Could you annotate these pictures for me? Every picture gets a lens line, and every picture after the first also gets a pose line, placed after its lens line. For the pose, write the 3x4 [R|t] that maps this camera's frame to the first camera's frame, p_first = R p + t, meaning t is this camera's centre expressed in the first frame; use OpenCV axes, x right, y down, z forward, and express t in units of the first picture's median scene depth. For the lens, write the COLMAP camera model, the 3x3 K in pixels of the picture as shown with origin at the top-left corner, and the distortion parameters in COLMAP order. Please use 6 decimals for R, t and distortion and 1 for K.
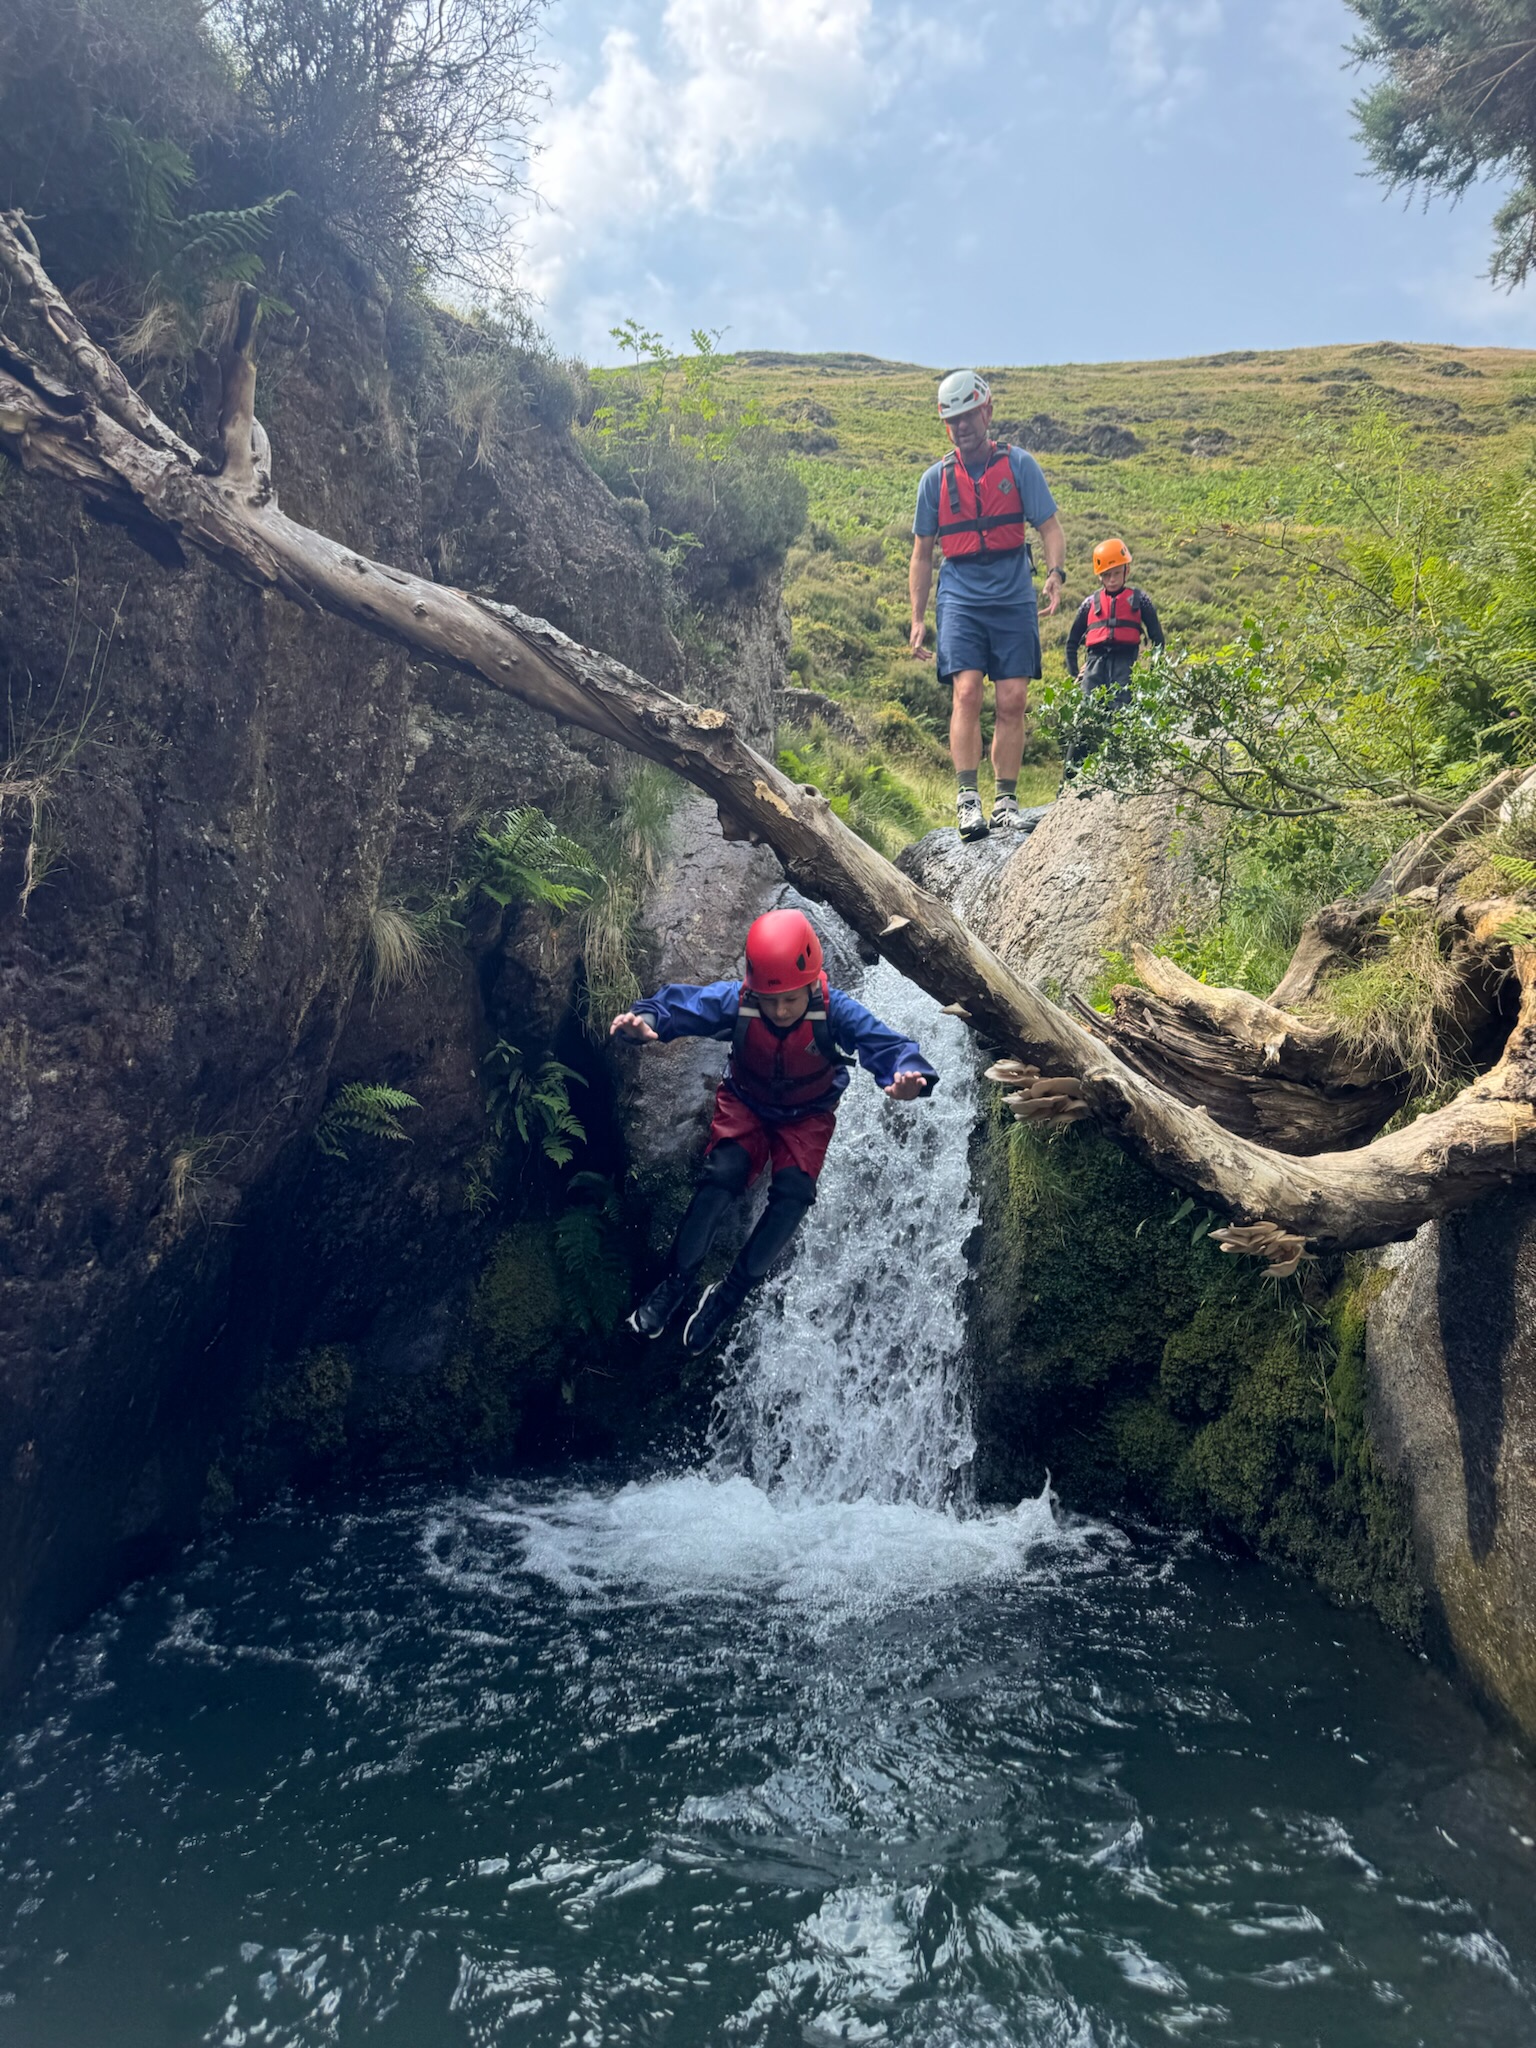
lens RADIAL K [[1414.0, 0, 785.7], [0, 1414.0, 1037.9], [0, 0, 1]] dist [0.092926, -0.150452]
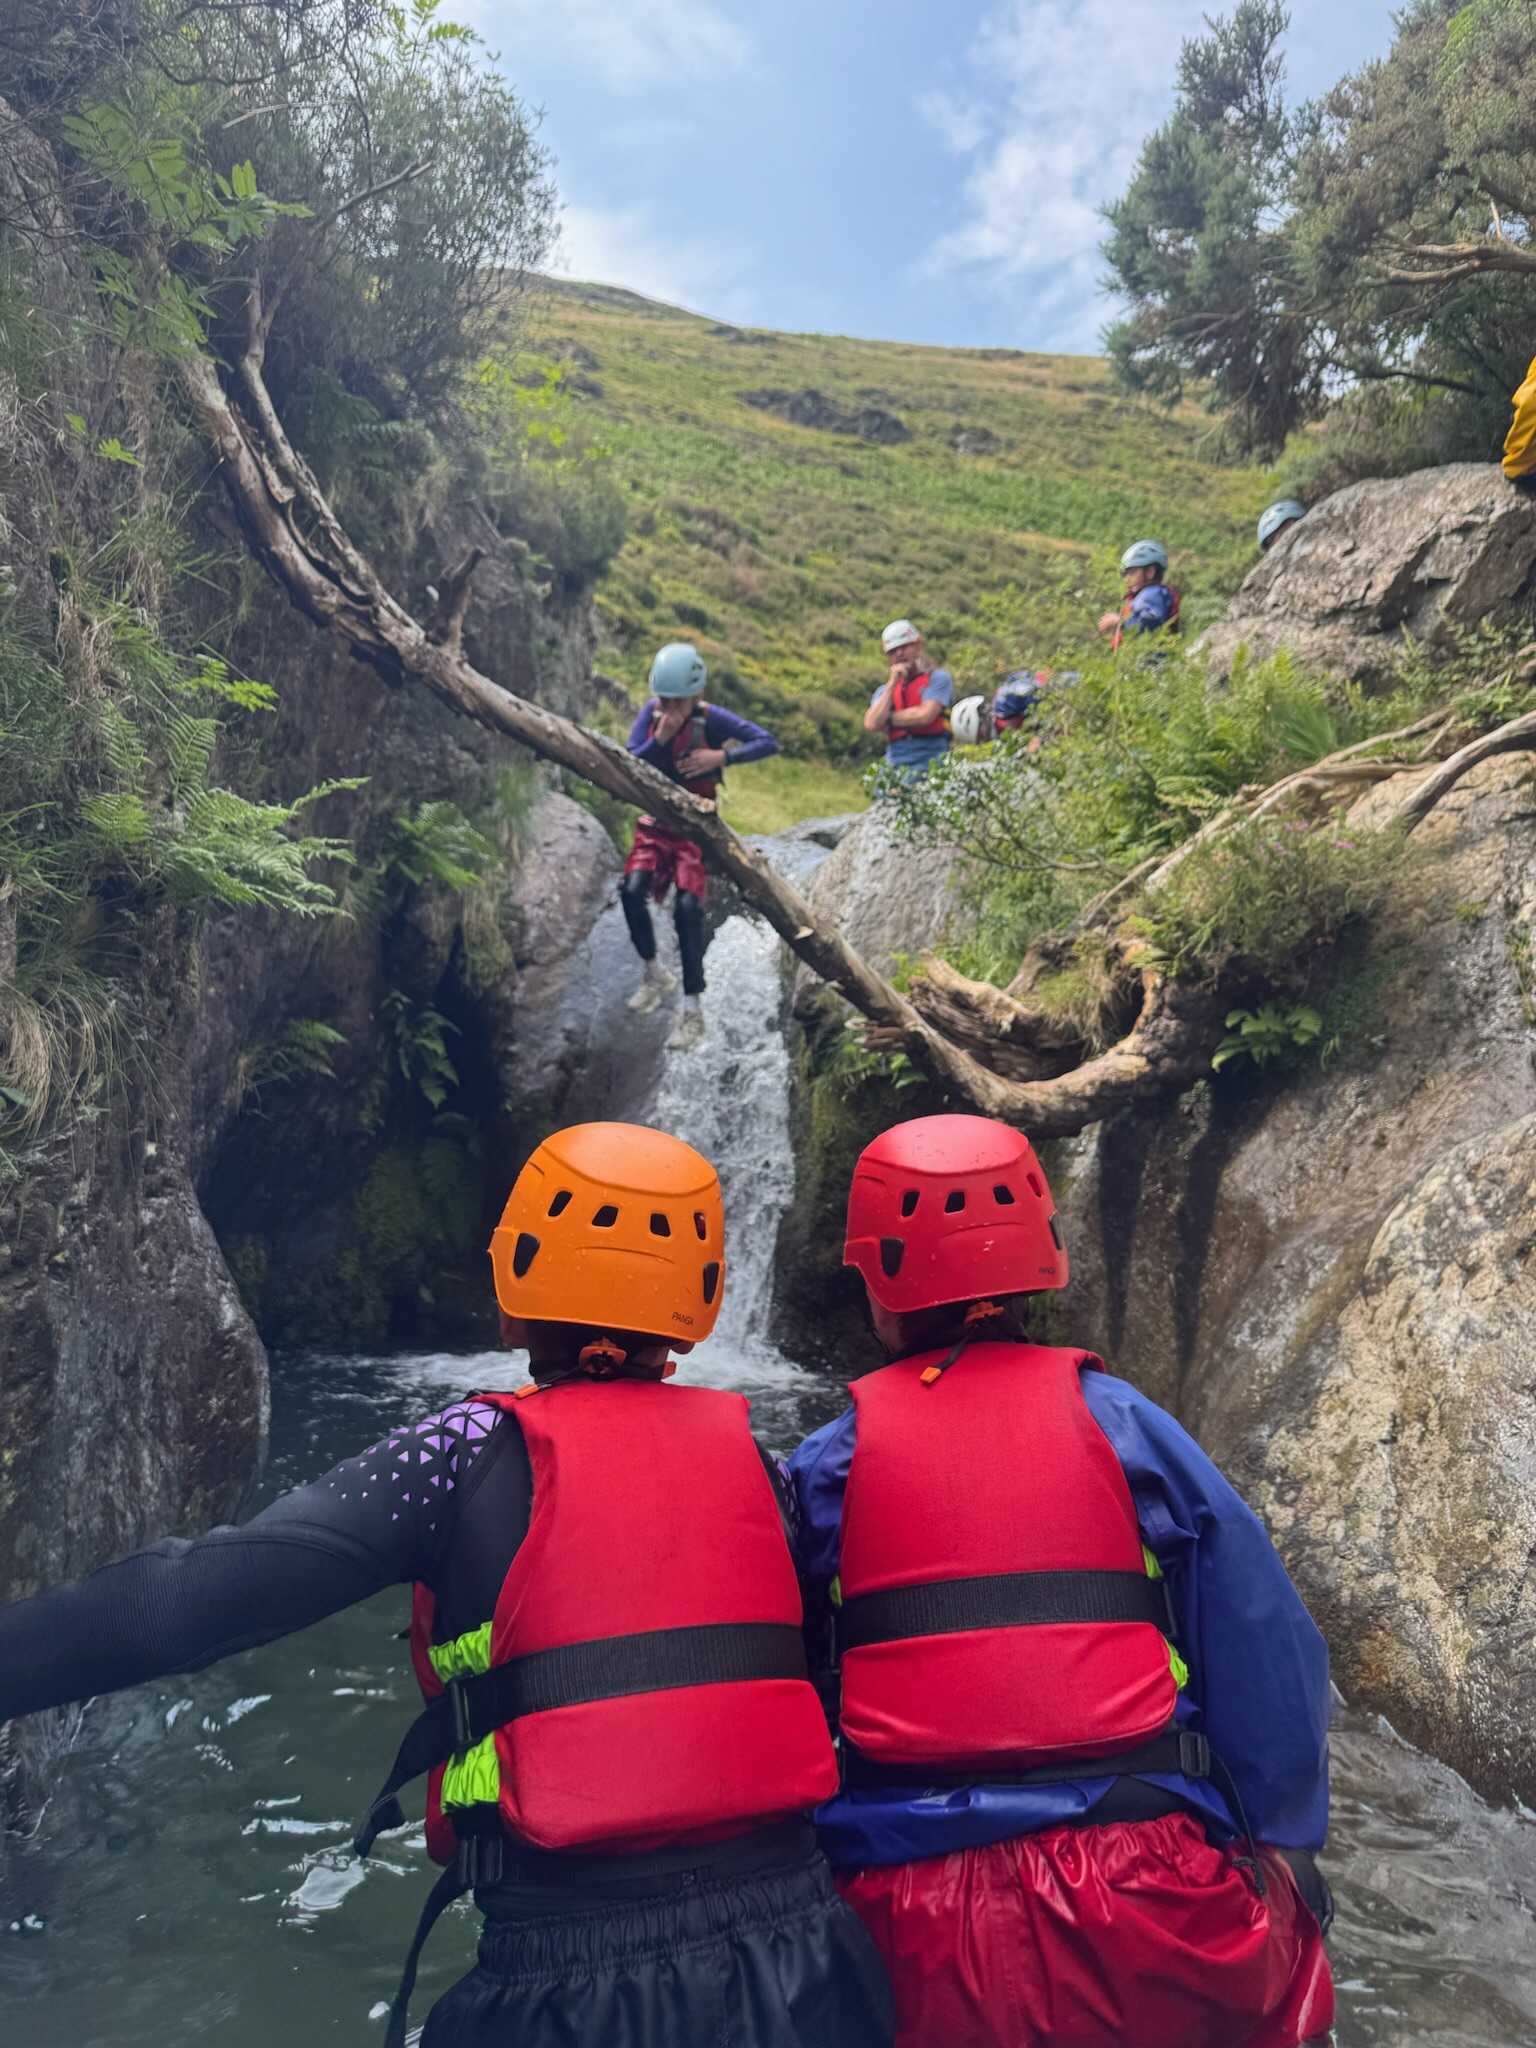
lens RADIAL K [[1579.1, 0, 802.7], [0, 1579.1, 1025.7], [0, 0, 1]] dist [0.141872, -0.176919]
pose [[0.977736, 0.054774, 0.202564, -0.149135], [-0.055173, 0.998470, -0.003683, 0.019188], [-0.202456, -0.007575, 0.979262, -0.426870]]
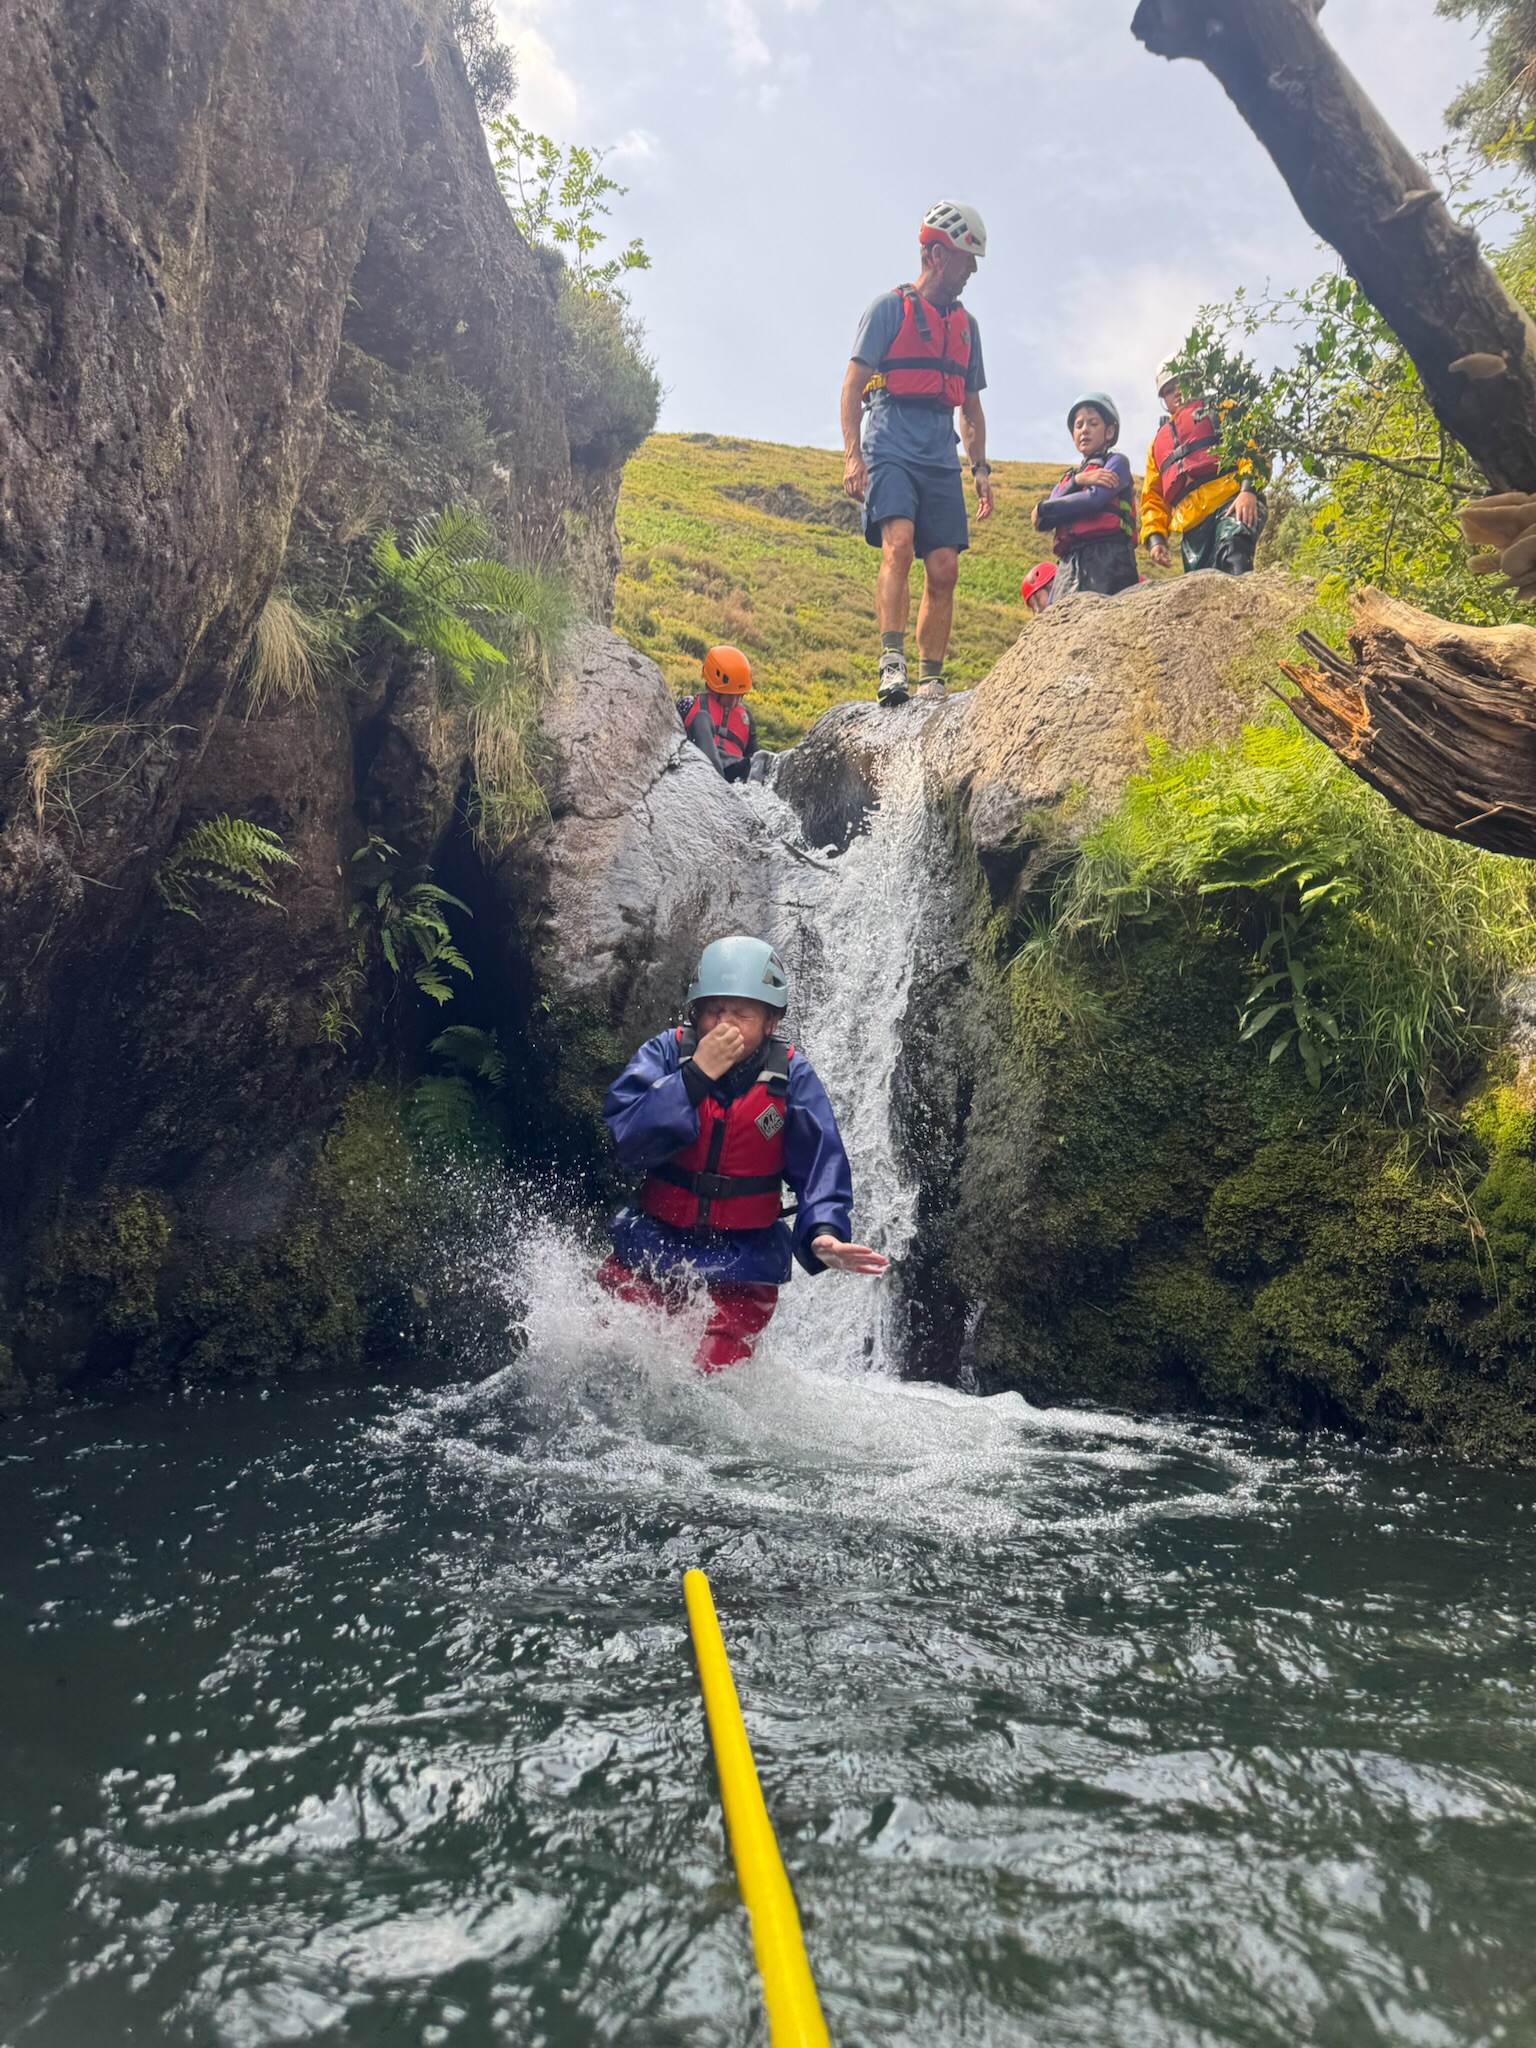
lens RADIAL K [[1363.0, 0, 745.1], [0, 1363.0, 1071.1], [0, 0, 1]] dist [0.098922, -0.121527]
pose [[0.978644, 0.049950, 0.199399, -0.159683], [-0.042688, 0.998265, -0.040558, 0.172000], [-0.201079, 0.031180, 0.979079, 0.227969]]
